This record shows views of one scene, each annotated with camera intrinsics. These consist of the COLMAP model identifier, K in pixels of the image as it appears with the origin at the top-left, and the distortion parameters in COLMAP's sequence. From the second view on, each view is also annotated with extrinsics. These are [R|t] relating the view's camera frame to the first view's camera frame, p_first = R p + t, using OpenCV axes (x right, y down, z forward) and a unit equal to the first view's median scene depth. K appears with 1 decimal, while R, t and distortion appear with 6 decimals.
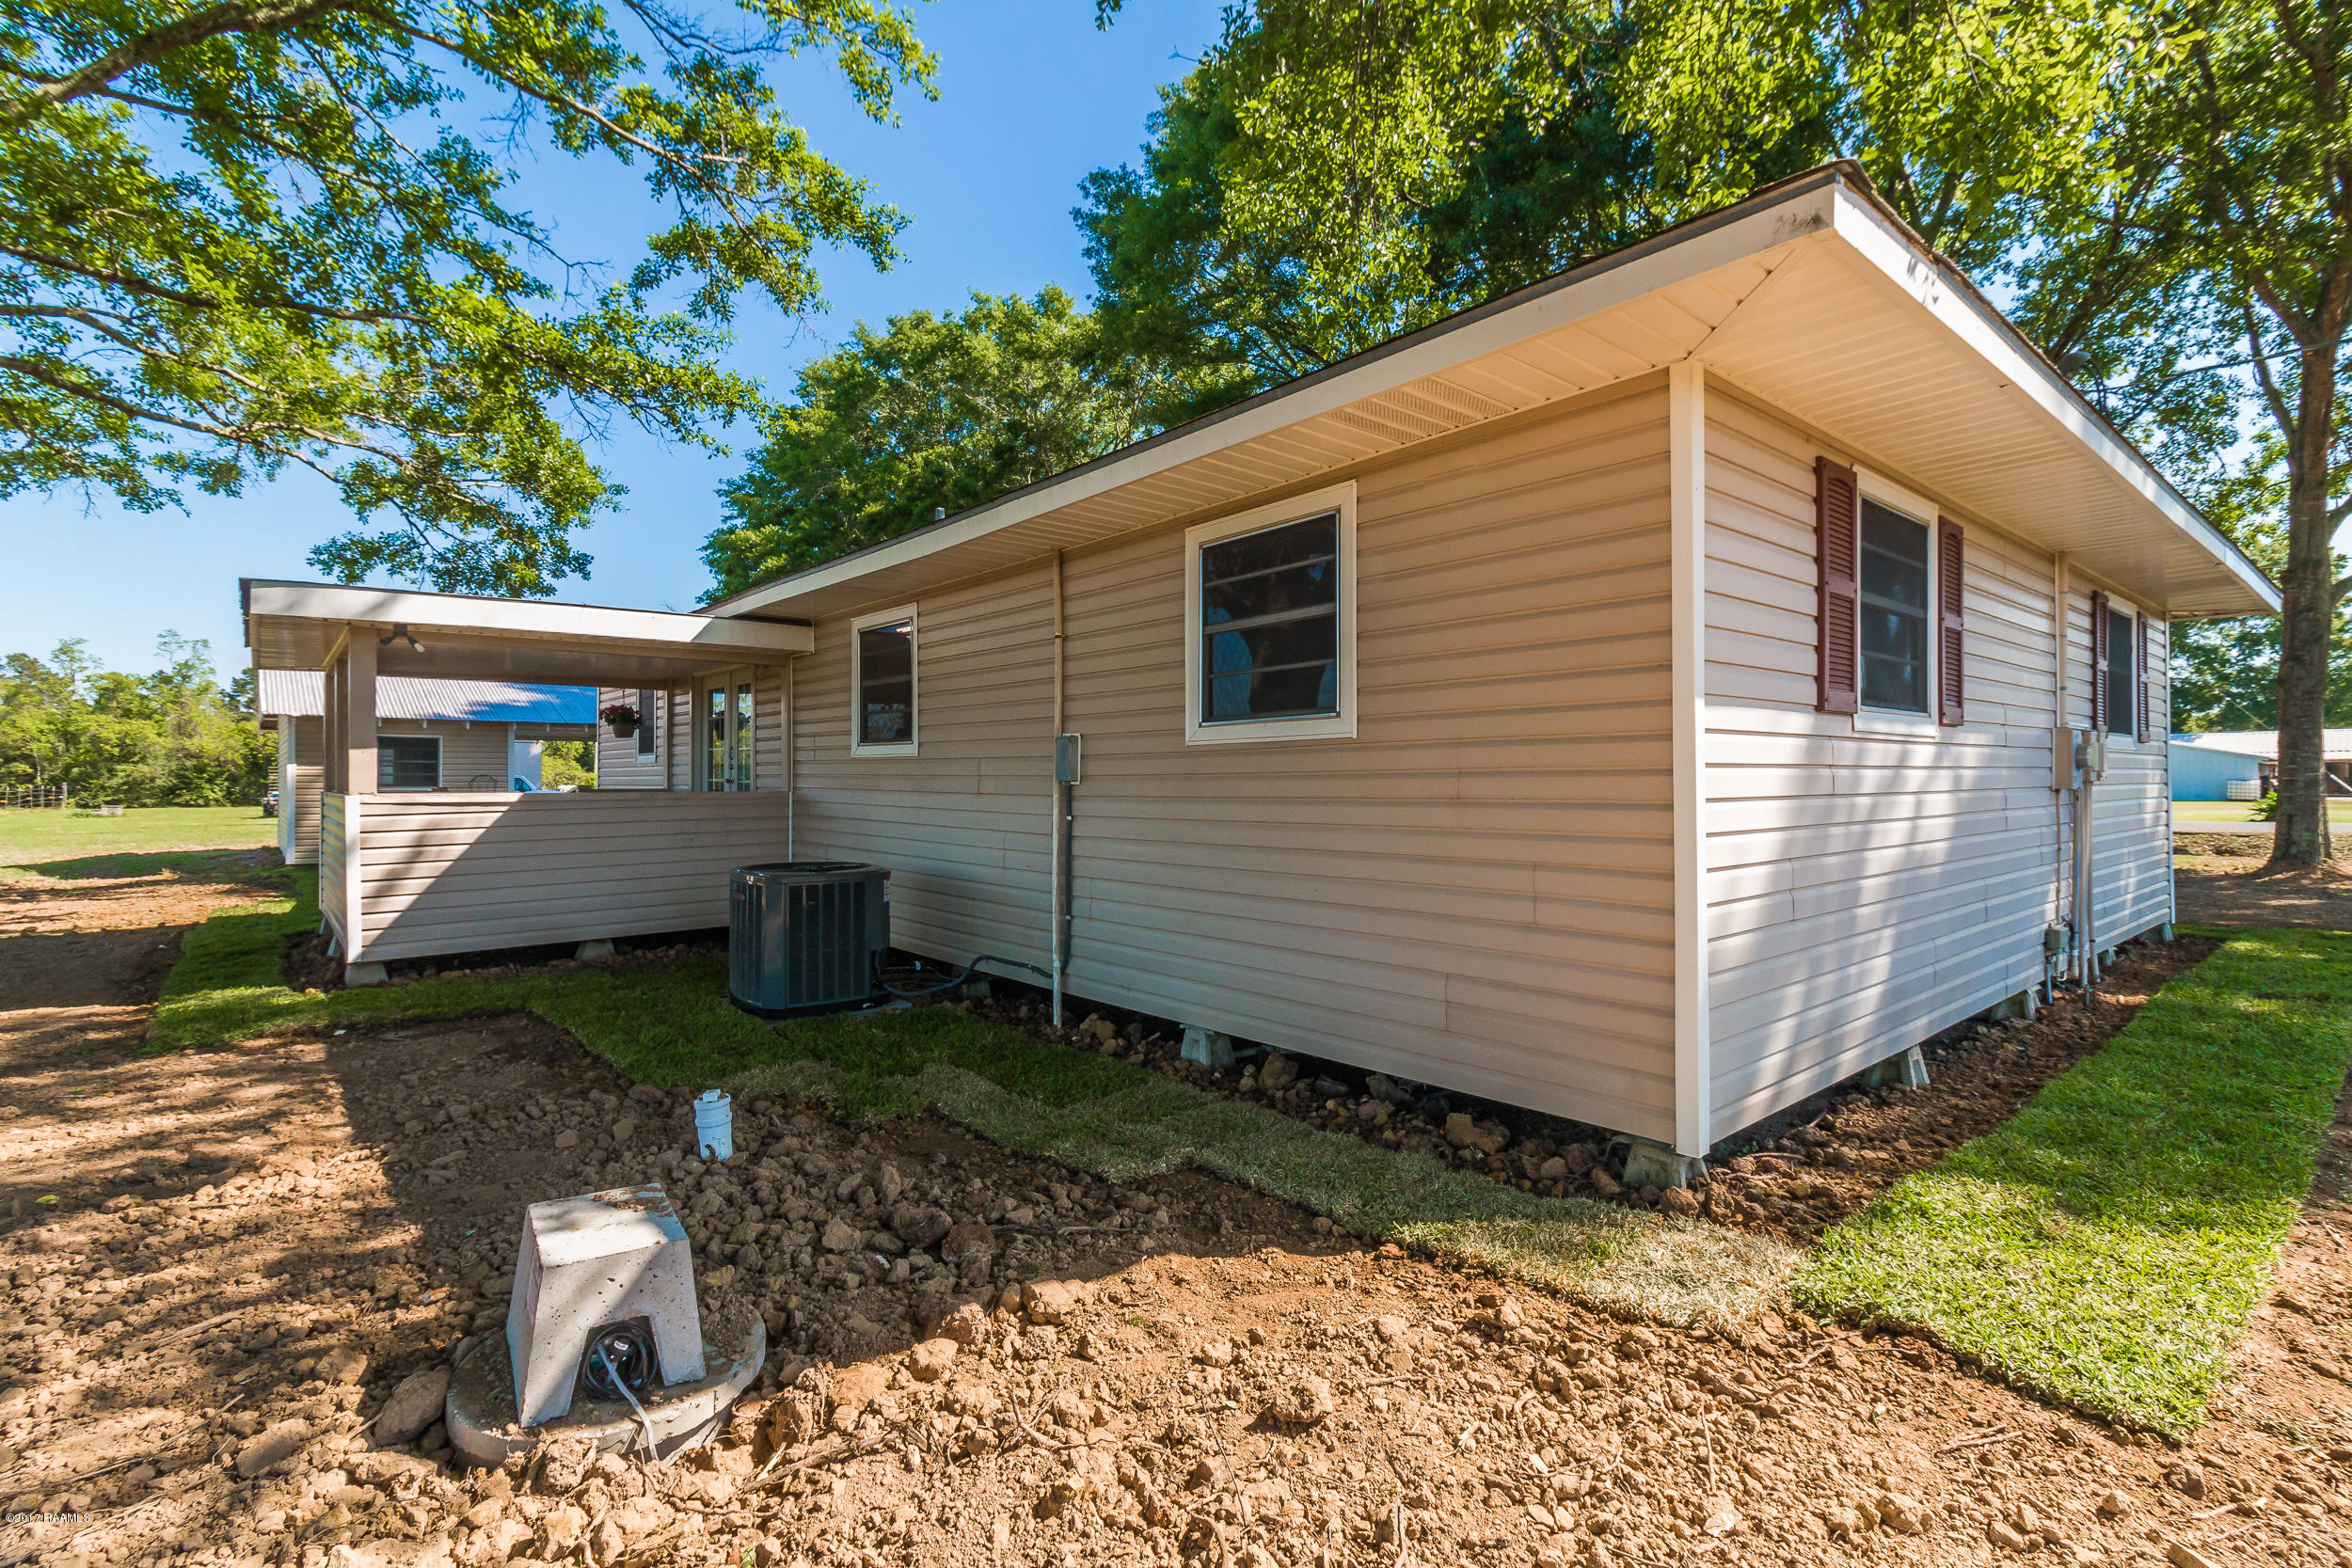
lens RADIAL K [[1100.7, 0, 1174.4], [0, 1100.7, 785.7], [0, 0, 1]] dist [-0.003909, -0.007474]
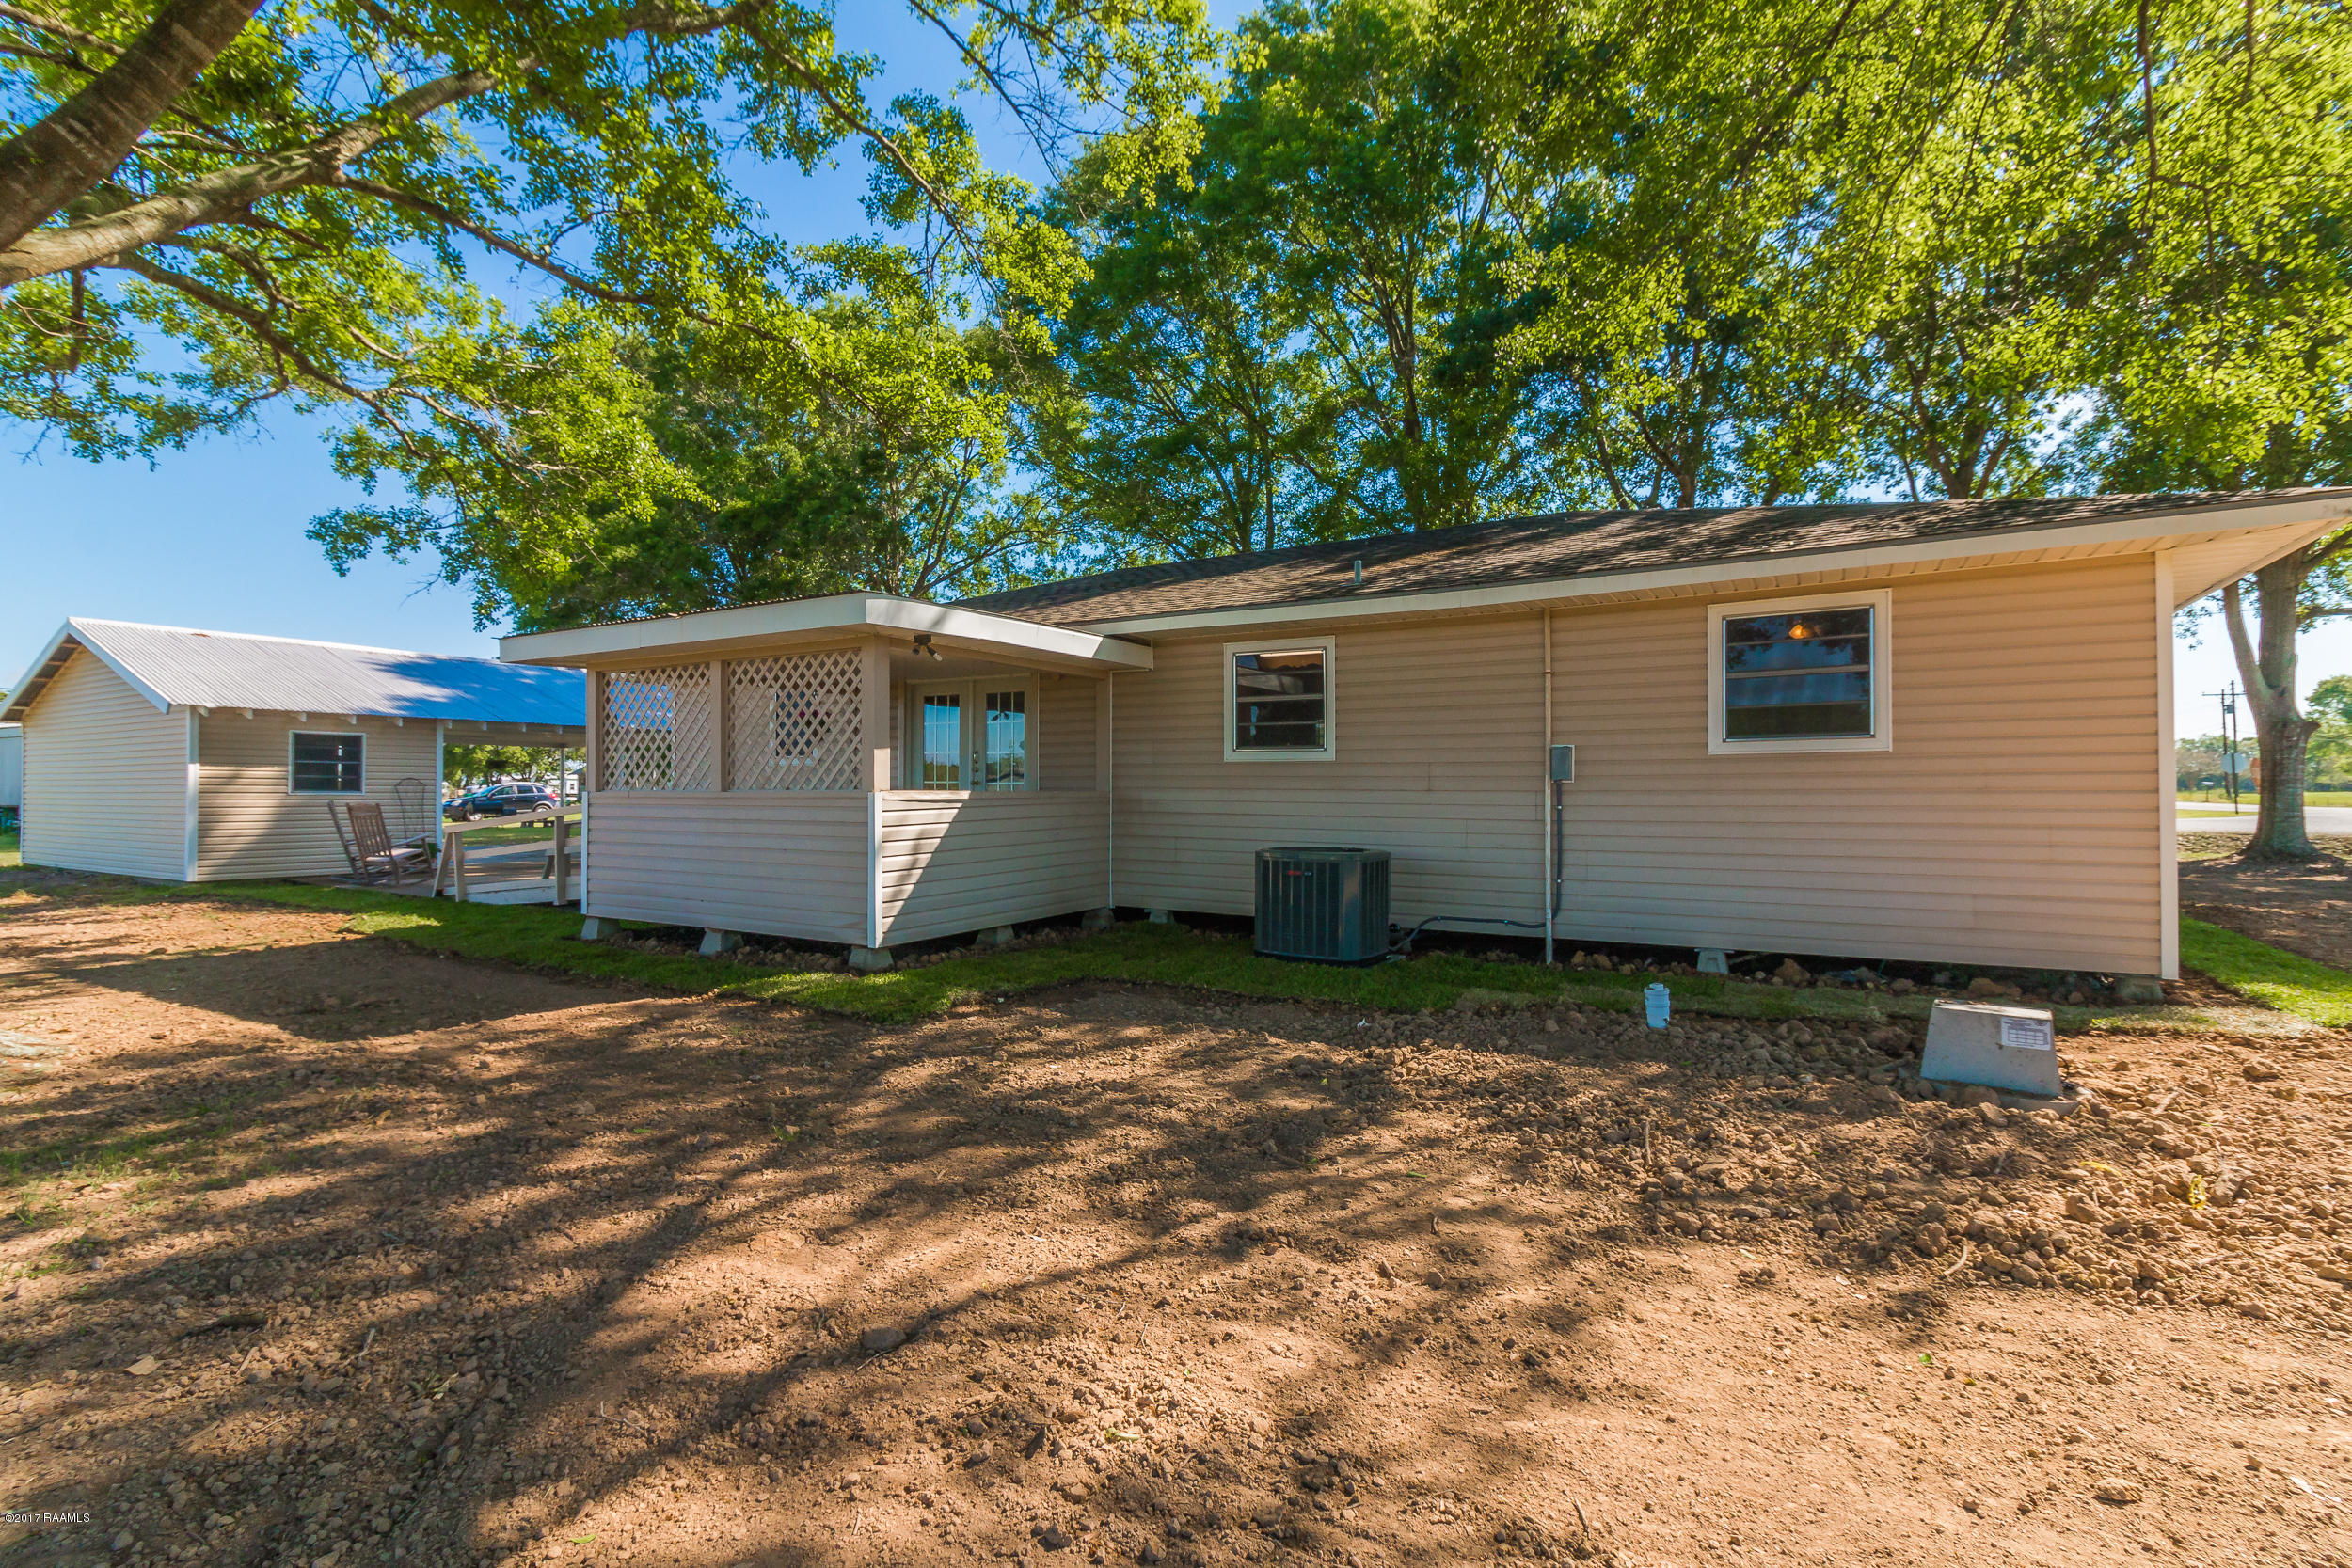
lens RADIAL K [[1100.7, 0, 1183.7], [0, 1100.7, 778.7], [0, 0, 1]] dist [-0.003909, -0.007474]
pose [[0.948676, 0.001489, 0.316245, -0.951355], [0.002244, 0.999932, -0.011438, 0.008663], [-0.316240, 0.011561, 0.948609, -0.127232]]
